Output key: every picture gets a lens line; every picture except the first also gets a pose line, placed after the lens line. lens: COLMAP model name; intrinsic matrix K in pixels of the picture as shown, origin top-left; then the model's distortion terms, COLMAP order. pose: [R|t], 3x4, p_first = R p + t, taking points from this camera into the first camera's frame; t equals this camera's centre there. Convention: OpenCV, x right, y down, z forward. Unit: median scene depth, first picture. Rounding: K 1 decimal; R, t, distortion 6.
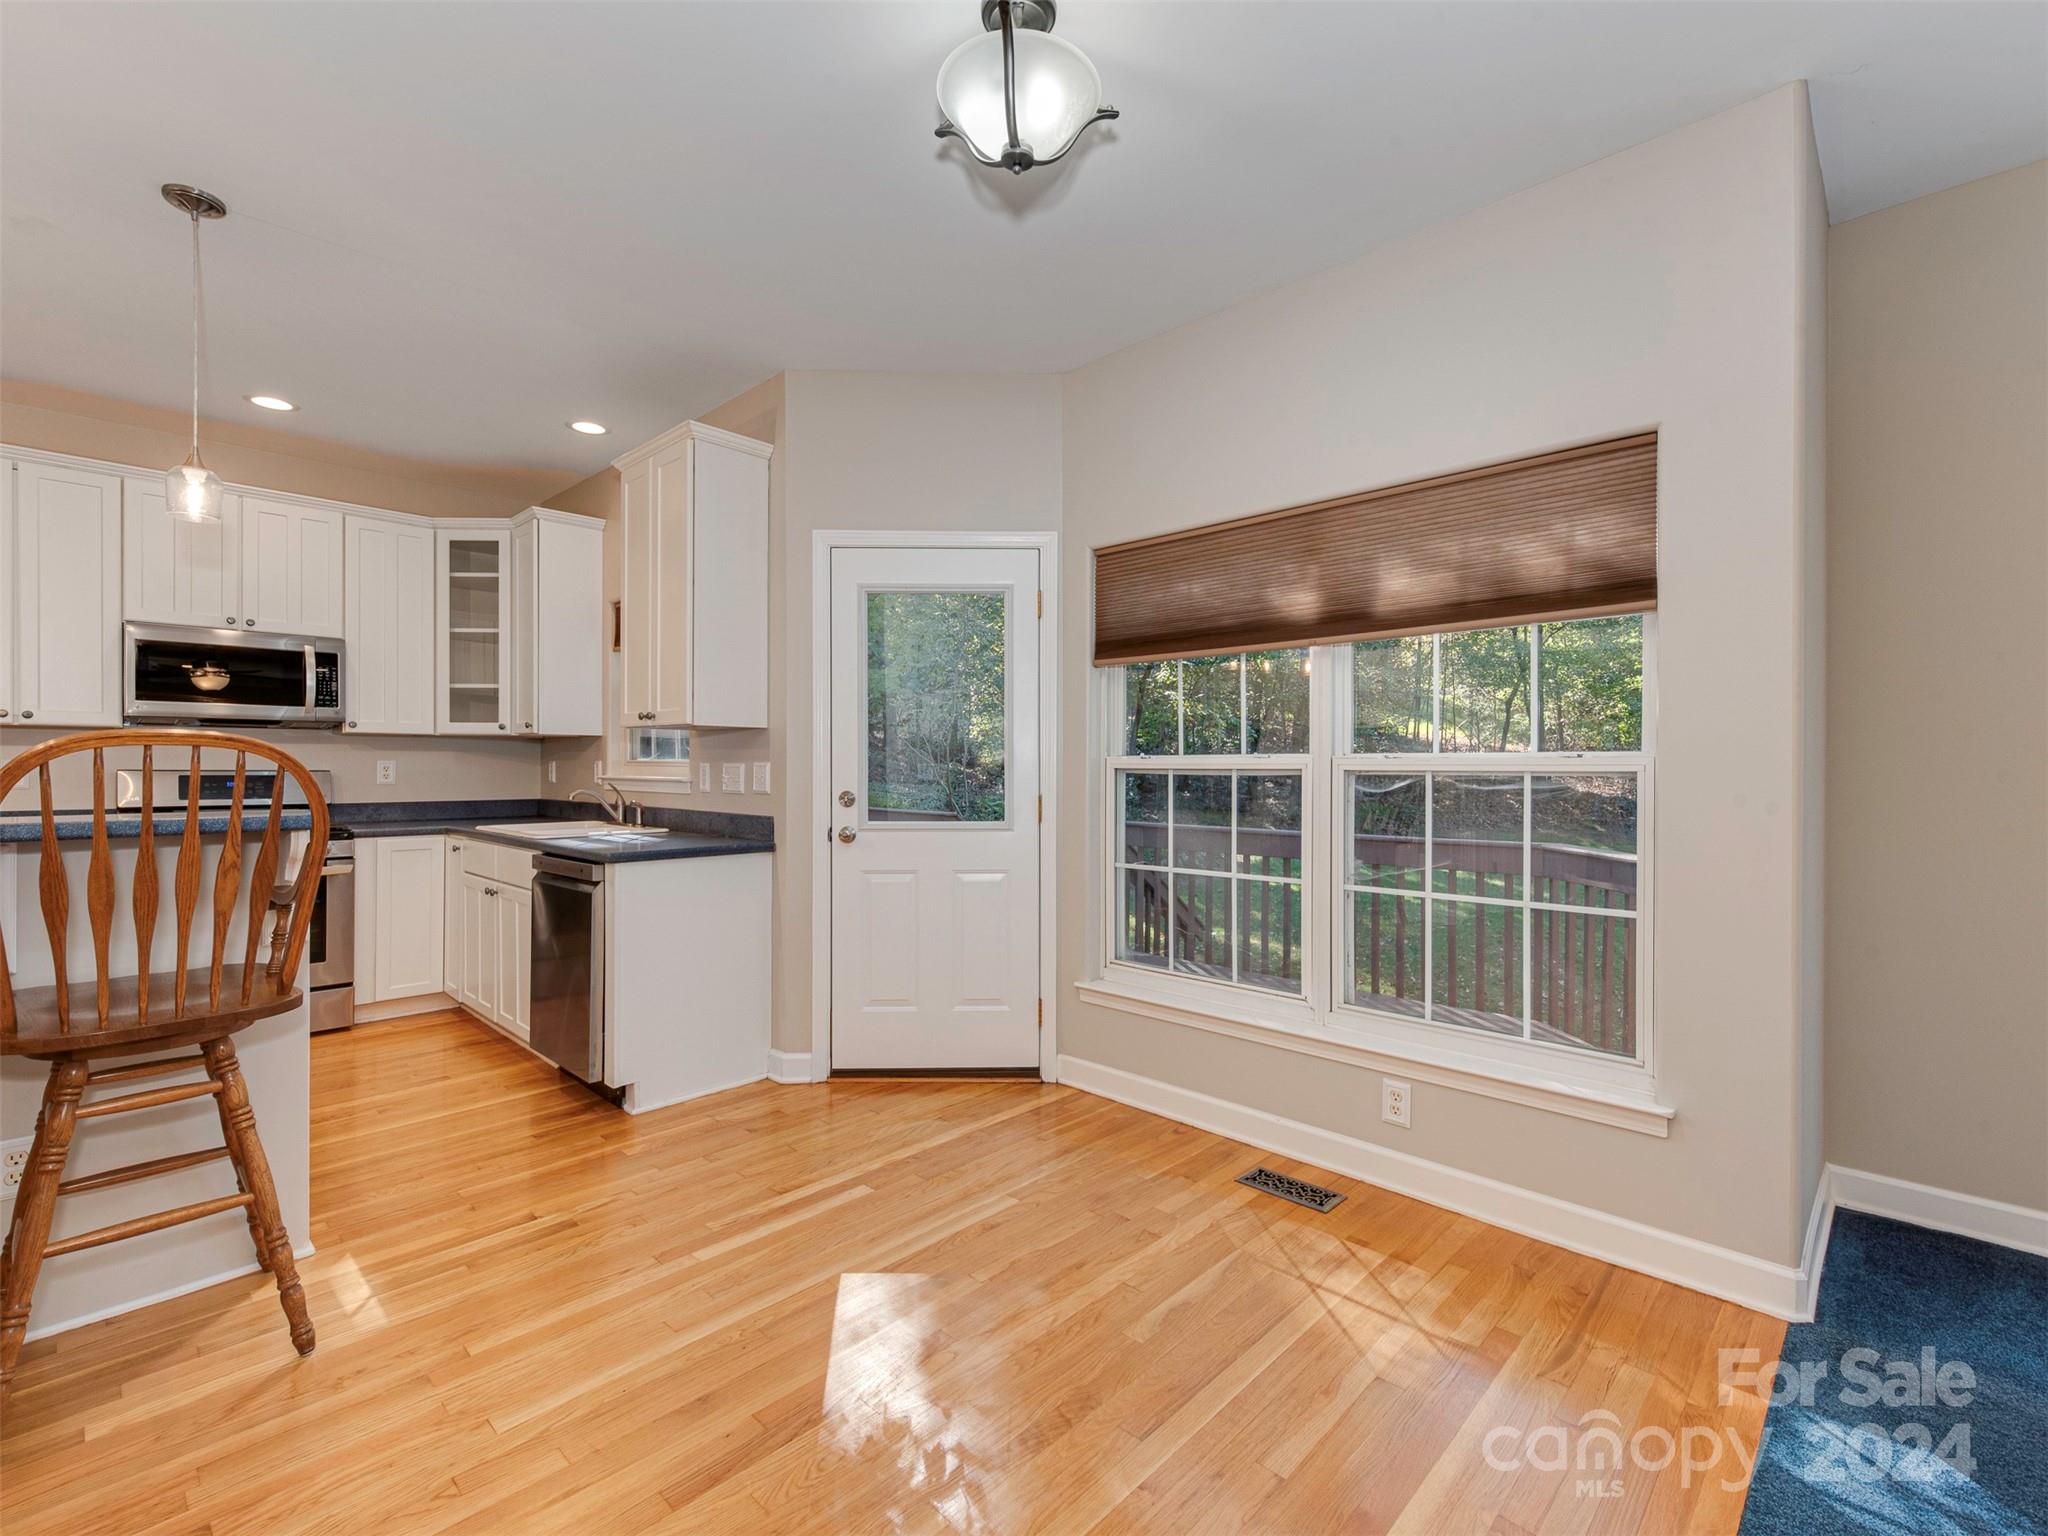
lens RADIAL K [[876.3, 0, 1024.0], [0, 876.3, 768.0], [0, 0, 1]] dist [0.000211, -0.000034]
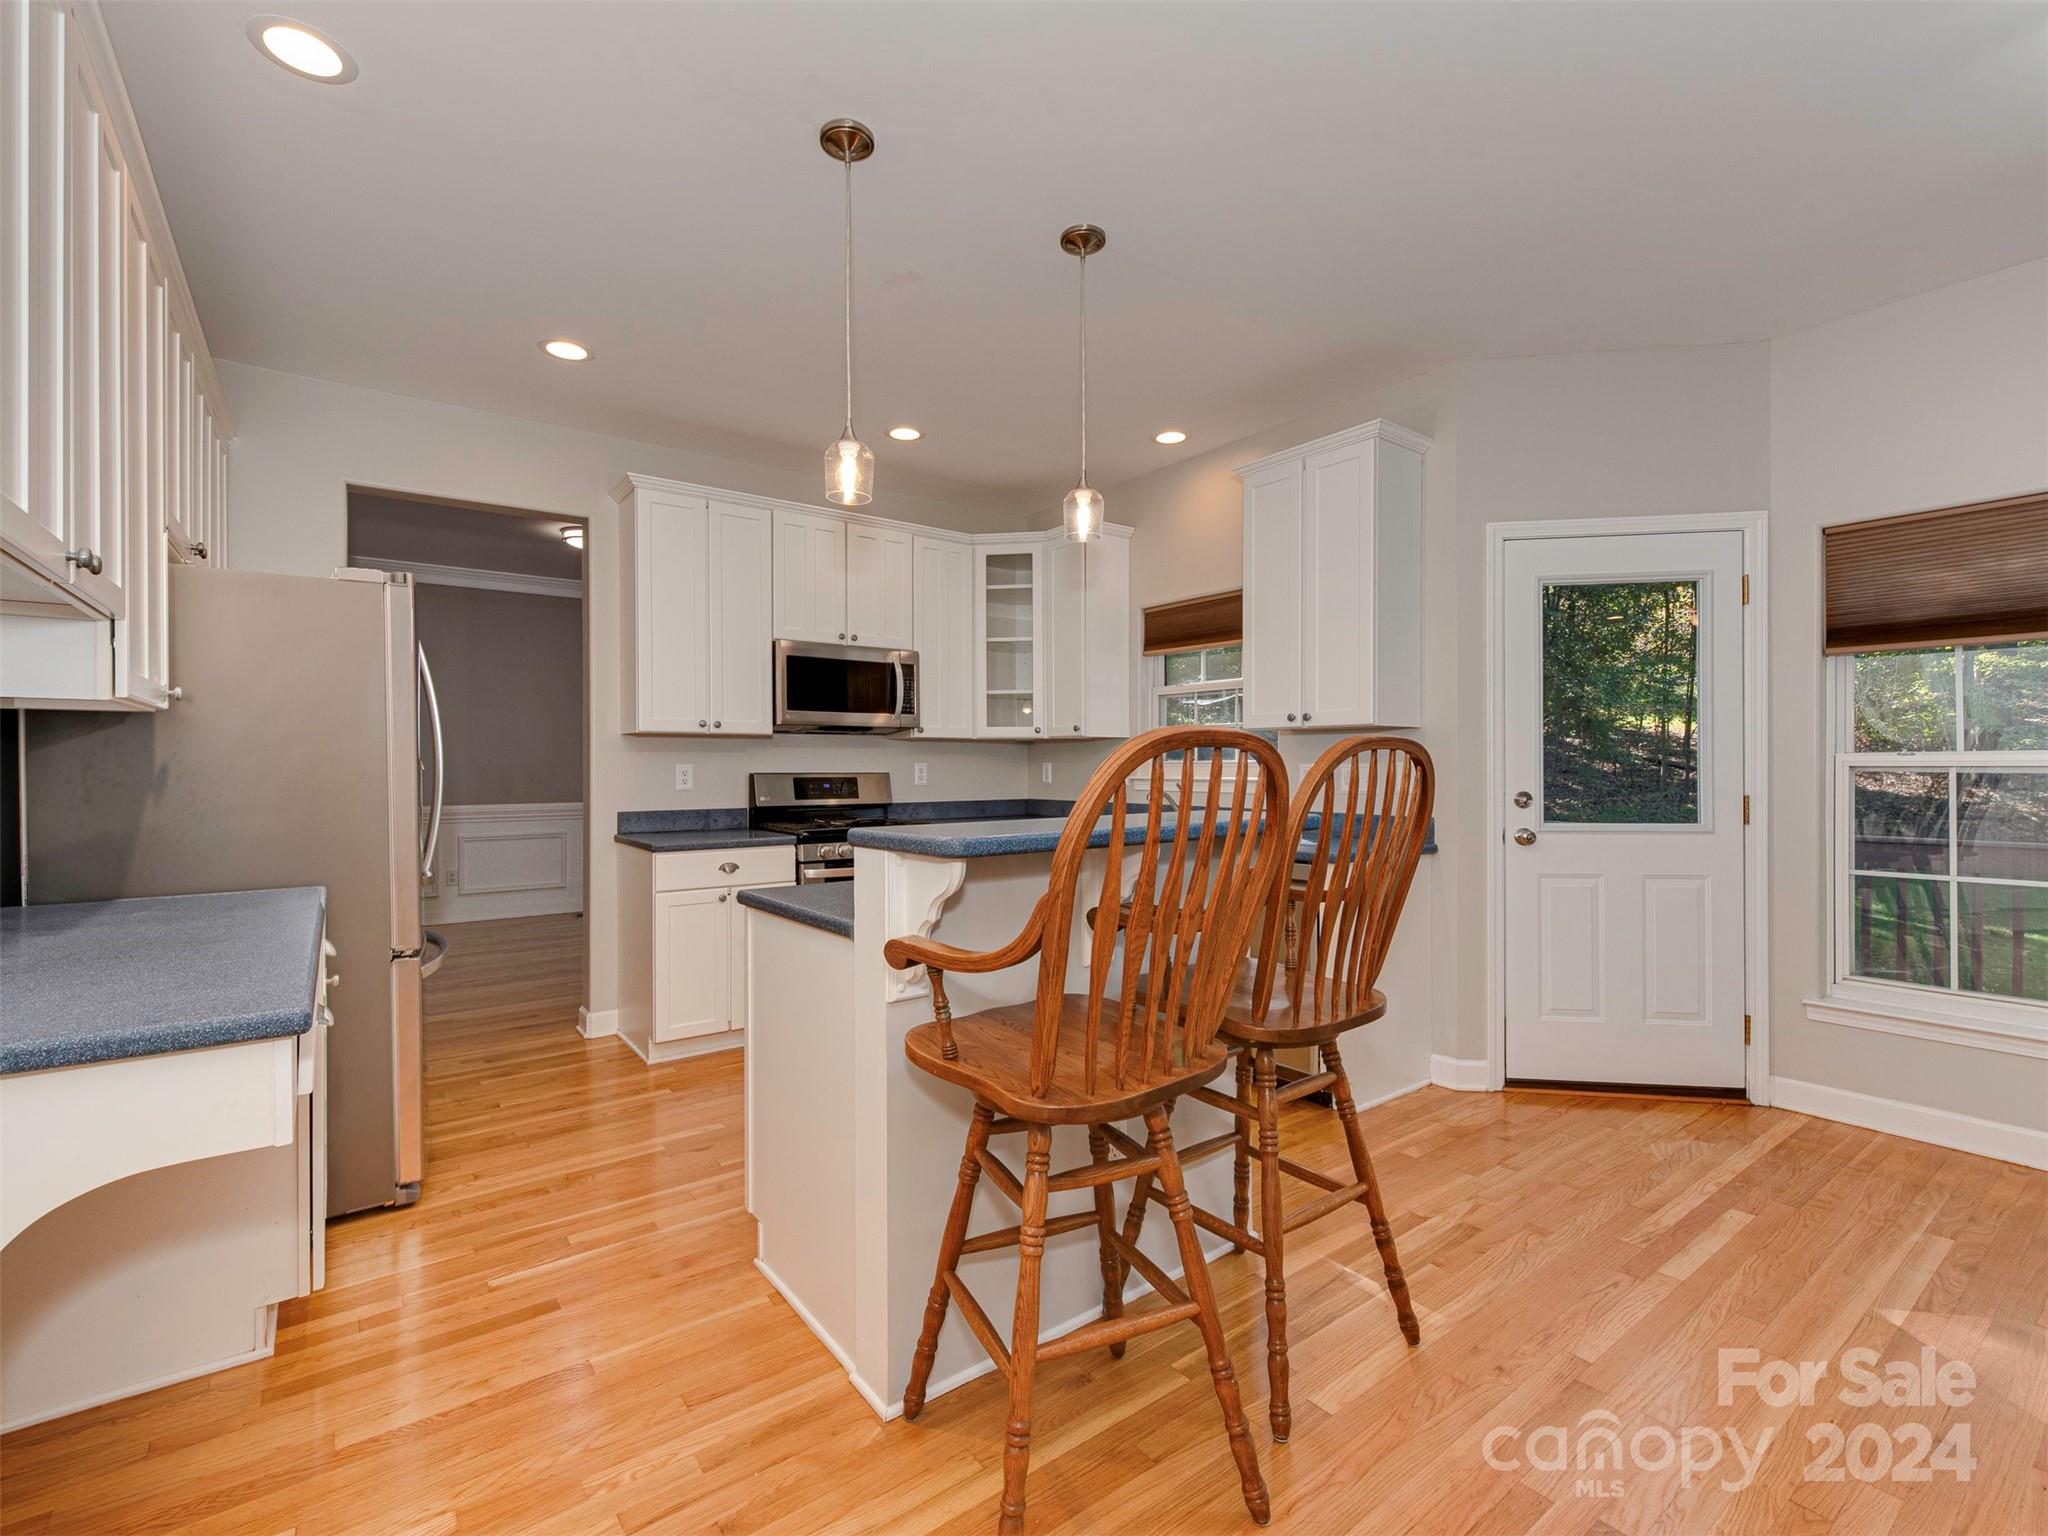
lens RADIAL K [[873.5, 0, 1024.0], [0, 873.5, 768.0], [0, 0, 1]] dist [0.001739, -0.000173]
pose [[0.985924, -0.005765, -0.167096, -0.582715], [0.005835, 0.999983, -0.000071, -0.002859], [0.167093, -0.000905, 0.985941, -0.043067]]
